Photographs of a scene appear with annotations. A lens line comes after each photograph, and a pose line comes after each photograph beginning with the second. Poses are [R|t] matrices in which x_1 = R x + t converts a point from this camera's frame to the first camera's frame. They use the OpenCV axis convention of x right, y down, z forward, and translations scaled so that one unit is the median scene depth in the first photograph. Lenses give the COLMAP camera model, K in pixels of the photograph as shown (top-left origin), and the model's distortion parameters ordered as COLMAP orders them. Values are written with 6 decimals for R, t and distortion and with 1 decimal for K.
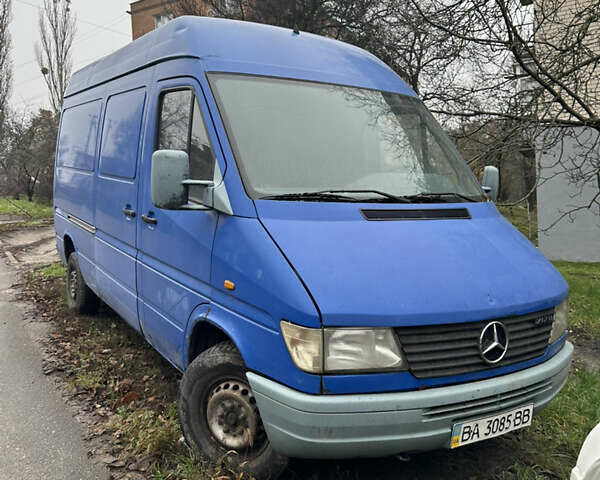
lens RADIAL K [[650.2, 0, 300.0], [0, 650.2, 240.0], [0, 0, 1]] dist [-0.062378, -0.014842]
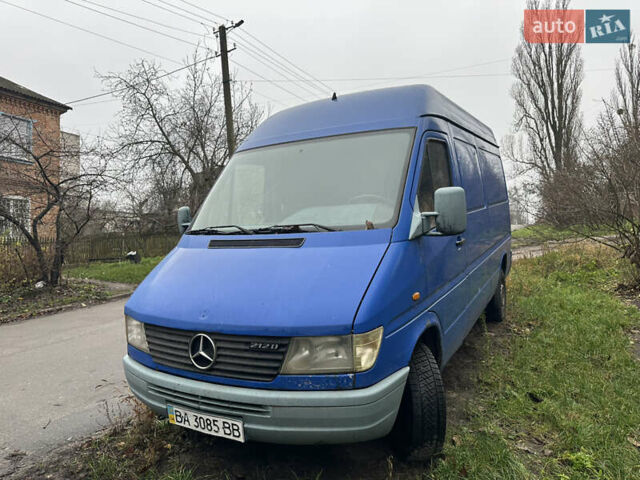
lens RADIAL K [[503.3, 0, 320.0], [0, 503.3, 240.0], [0, 0, 1]] dist [0.001692, 0.000488]
pose [[0.449775, -0.002395, -0.893139, 1.140227], [-0.022862, 0.999638, -0.014193, -0.037106], [0.892849, 0.026802, 0.449557, 0.708419]]
